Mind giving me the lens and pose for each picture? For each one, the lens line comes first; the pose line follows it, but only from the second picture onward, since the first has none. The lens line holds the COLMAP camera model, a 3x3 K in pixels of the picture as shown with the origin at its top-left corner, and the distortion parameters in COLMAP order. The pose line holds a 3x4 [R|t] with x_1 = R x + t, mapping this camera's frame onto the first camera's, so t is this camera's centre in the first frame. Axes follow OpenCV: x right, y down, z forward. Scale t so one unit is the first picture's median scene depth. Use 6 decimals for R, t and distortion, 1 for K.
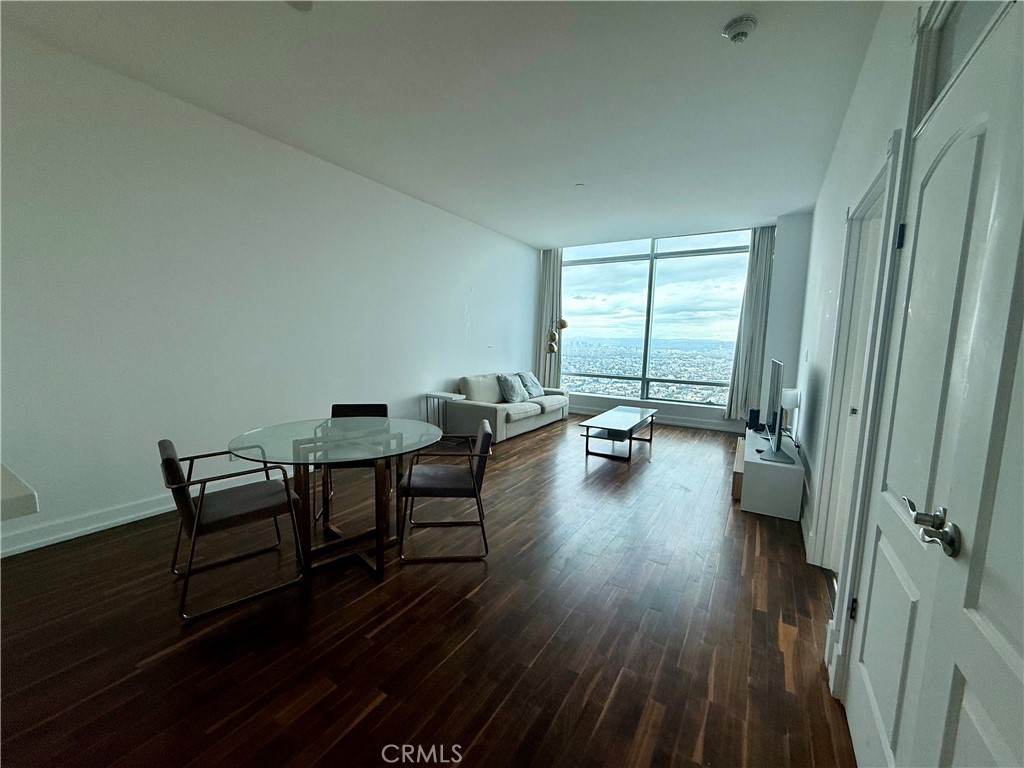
lens RADIAL K [[411.6, 0, 512.0], [0, 411.6, 384.0], [0, 0, 1]] dist [0.022733, 0.000200]
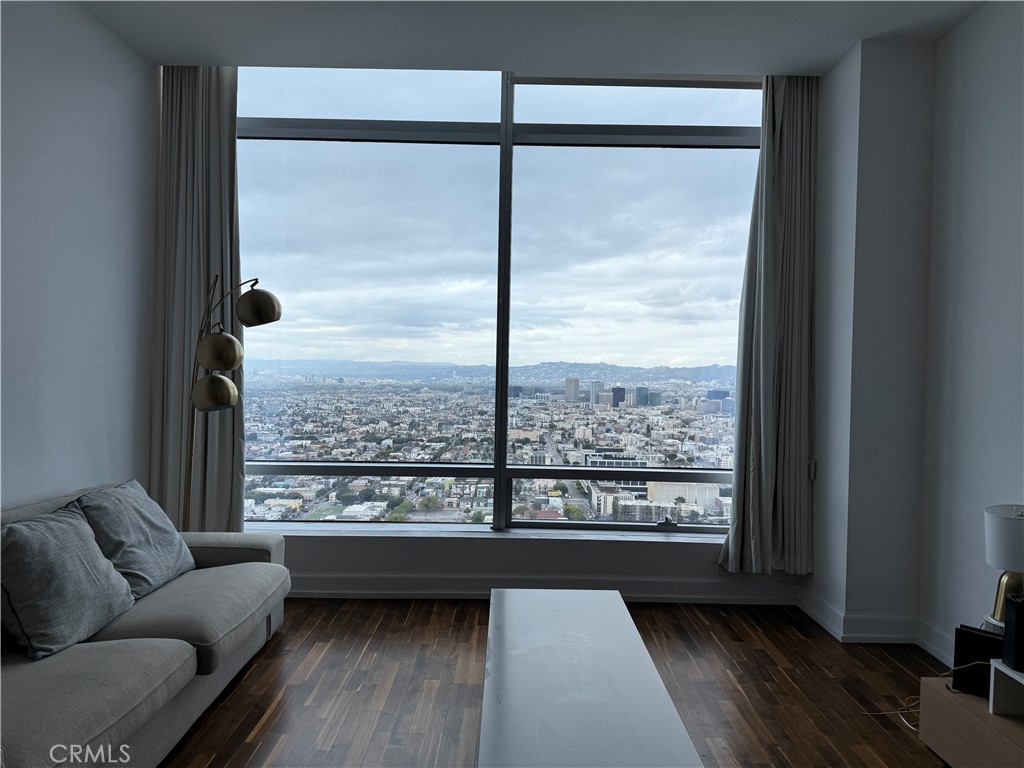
lens RADIAL K [[706.6, 0, 516.2], [0, 706.6, 381.0], [0, 0, 1]] dist [0.037994, -0.001064]
pose [[0.845484, -0.017809, 0.533704, 0.008098], [0.060684, 0.996174, -0.062895, -0.052313], [-0.530542, 0.085564, 0.843329, 0.470548]]
